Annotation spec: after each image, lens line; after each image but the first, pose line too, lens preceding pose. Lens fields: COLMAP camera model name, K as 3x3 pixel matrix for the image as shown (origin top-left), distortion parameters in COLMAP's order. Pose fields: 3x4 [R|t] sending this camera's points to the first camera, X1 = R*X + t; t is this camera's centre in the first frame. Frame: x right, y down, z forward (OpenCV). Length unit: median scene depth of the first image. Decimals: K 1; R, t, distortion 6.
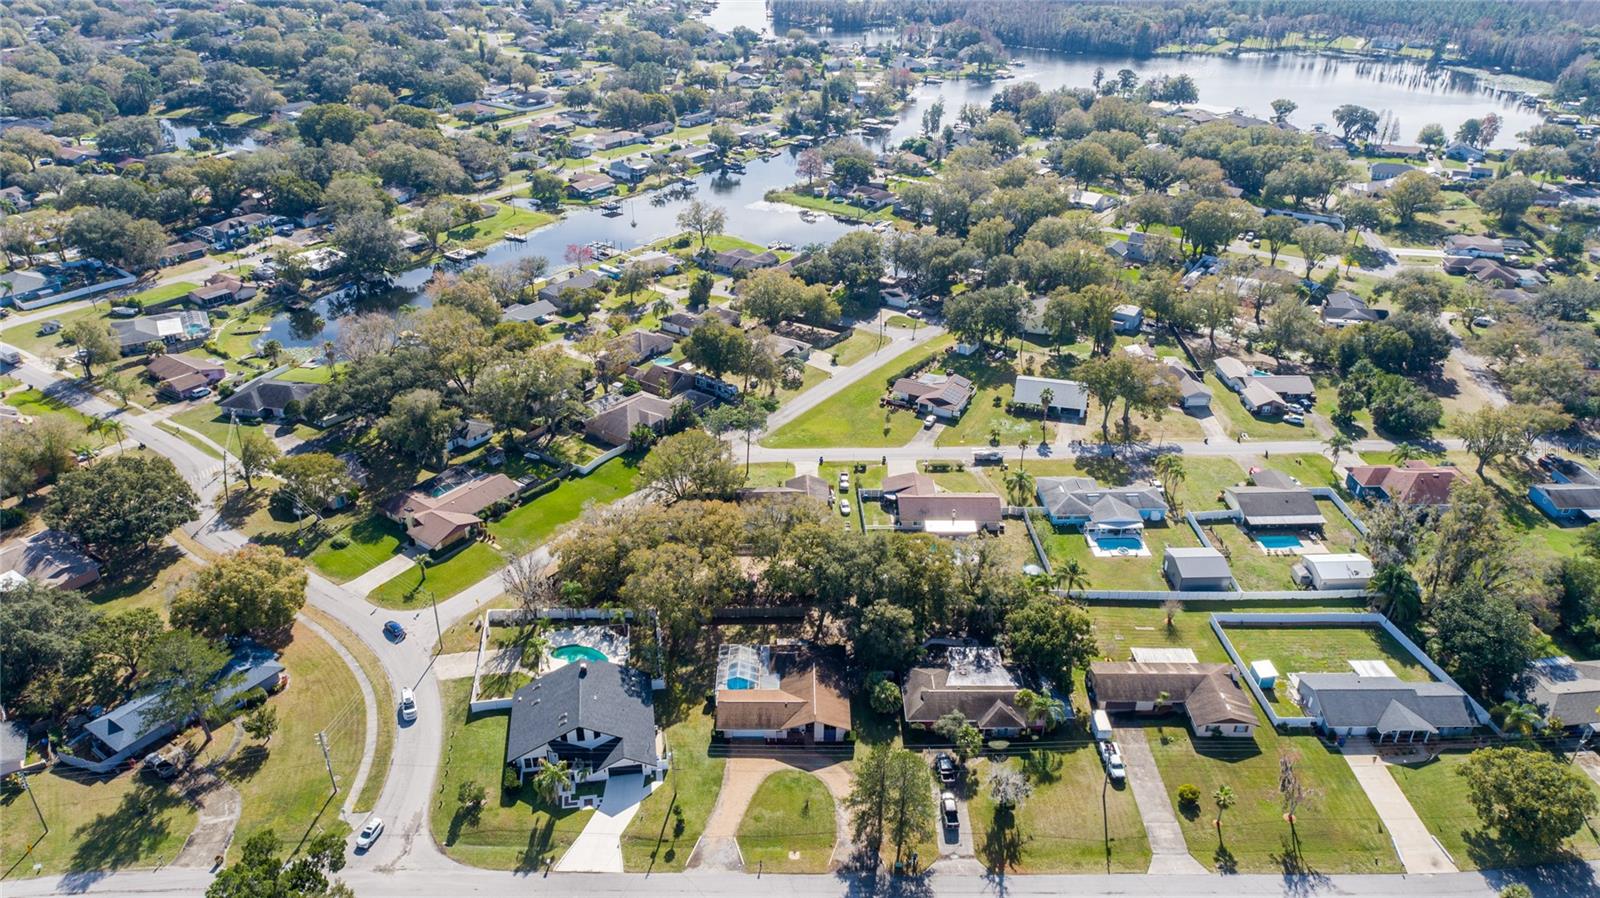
lens RADIAL K [[1119.6, 0, 802.6], [0, 1119.6, 448.4], [0, 0, 1]] dist [-0.013428, 0.014726]
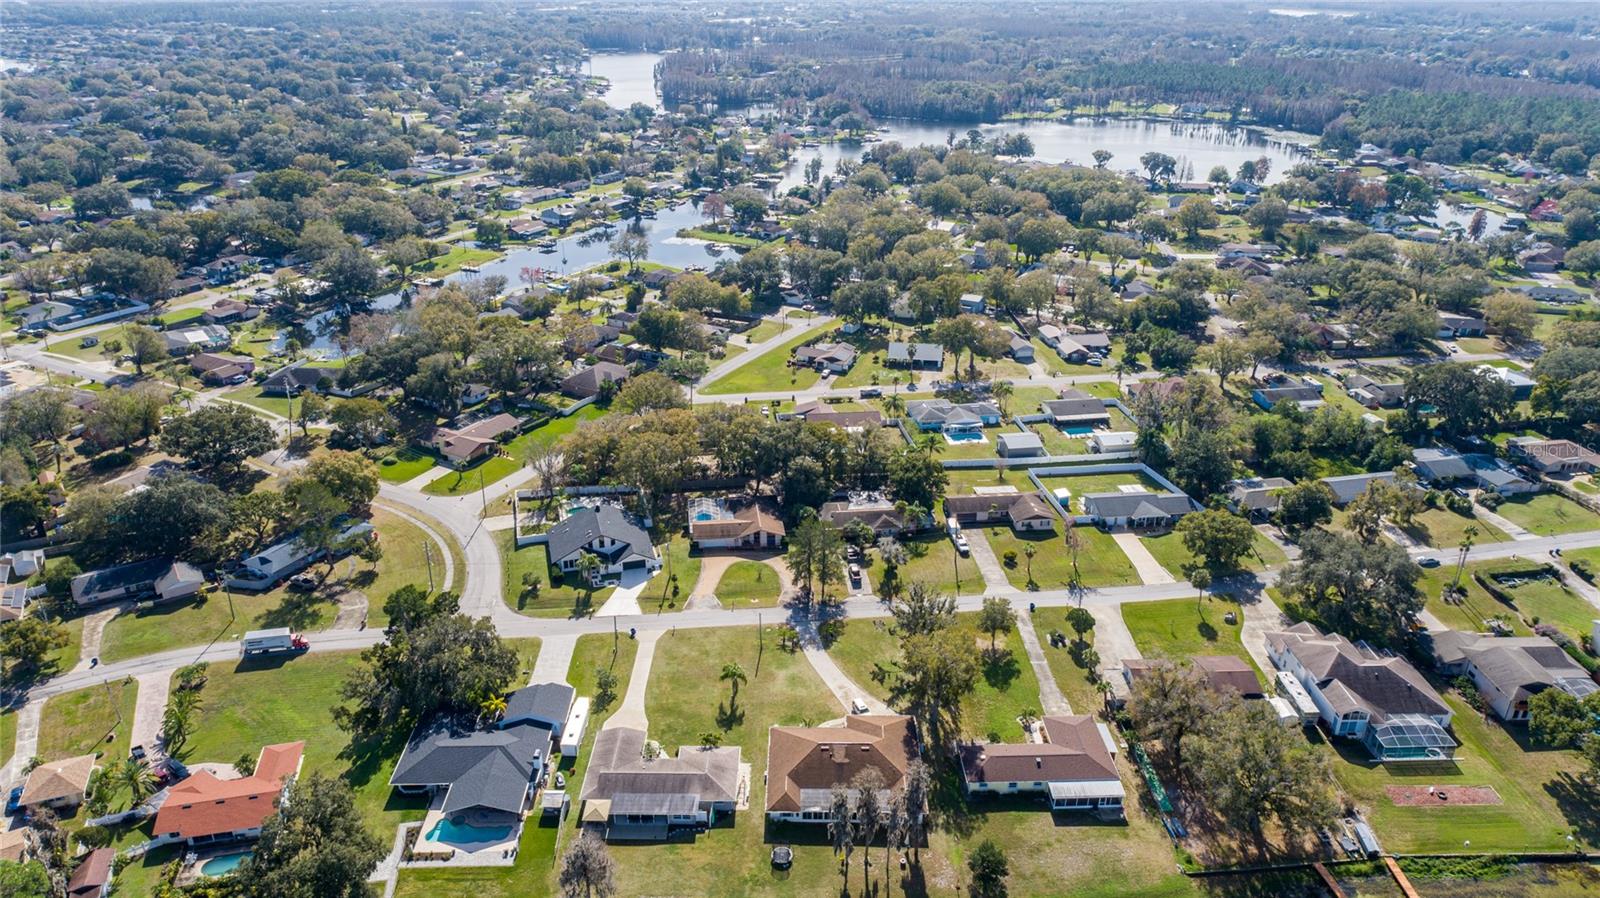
lens RADIAL K [[1119.6, 0, 799.6], [0, 1119.6, 449.6], [0, 0, 1]] dist [-0.013428, 0.014726]
pose [[0.994426, -0.045033, 0.095333, -0.038883], [0.051526, 0.996436, -0.066785, 0.126302], [-0.091986, 0.071325, 0.993203, -0.249065]]
